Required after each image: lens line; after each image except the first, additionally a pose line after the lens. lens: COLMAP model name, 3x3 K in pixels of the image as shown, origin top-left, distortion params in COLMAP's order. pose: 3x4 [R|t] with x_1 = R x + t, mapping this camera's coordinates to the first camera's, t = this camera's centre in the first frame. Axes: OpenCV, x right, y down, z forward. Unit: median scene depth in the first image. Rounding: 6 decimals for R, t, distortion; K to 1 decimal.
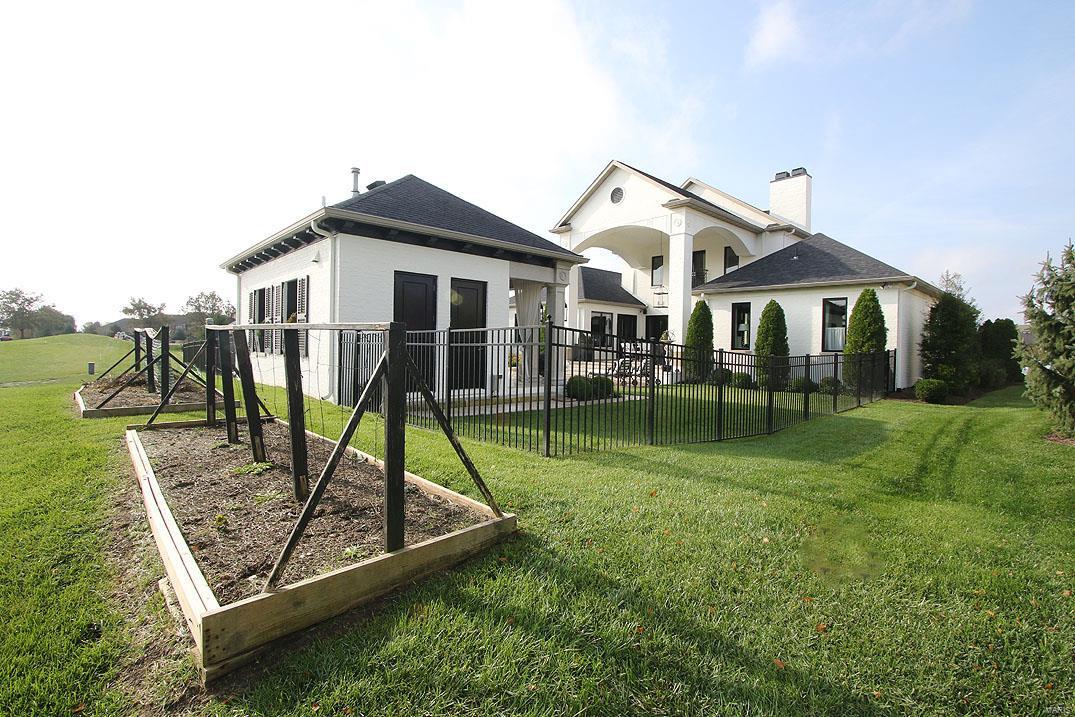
lens RADIAL K [[509.9, 0, 537.2], [0, 509.9, 355.8], [0, 0, 1]] dist [-0.024897, 0.004824]
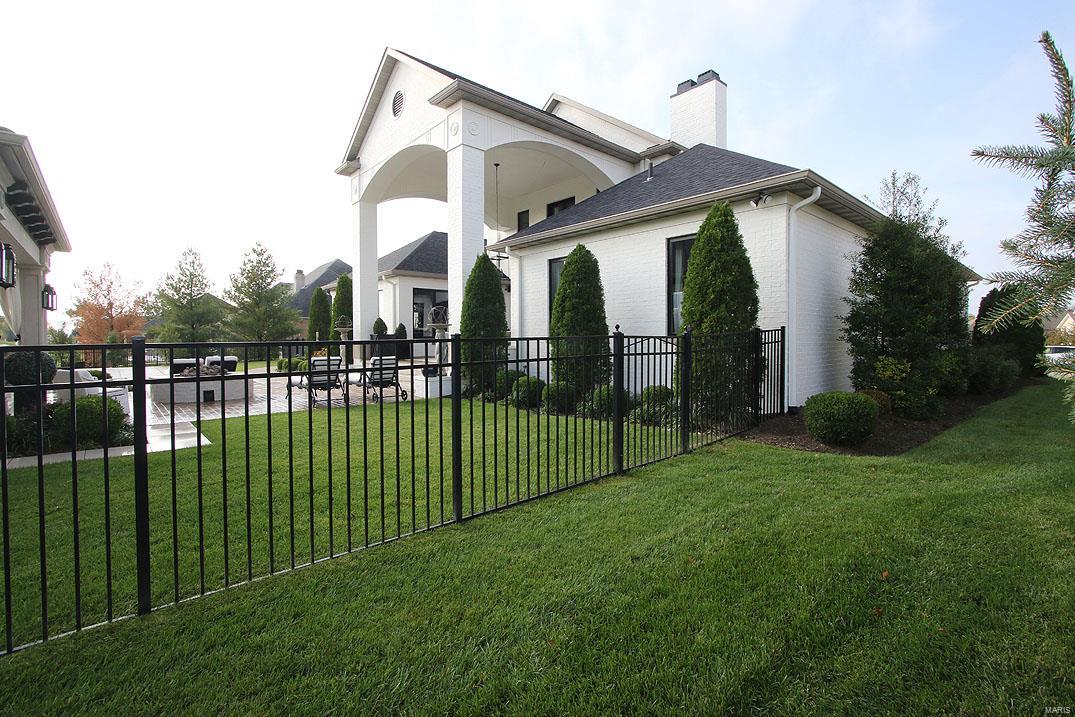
lens RADIAL K [[509.9, 0, 538.3], [0, 509.9, 354.9], [0, 0, 1]] dist [-0.024897, 0.004824]
pose [[0.999533, -0.021361, -0.021854, 0.394869], [0.021548, 0.999733, 0.008358, 0.003125], [0.021670, -0.008825, 0.999726, 0.409693]]
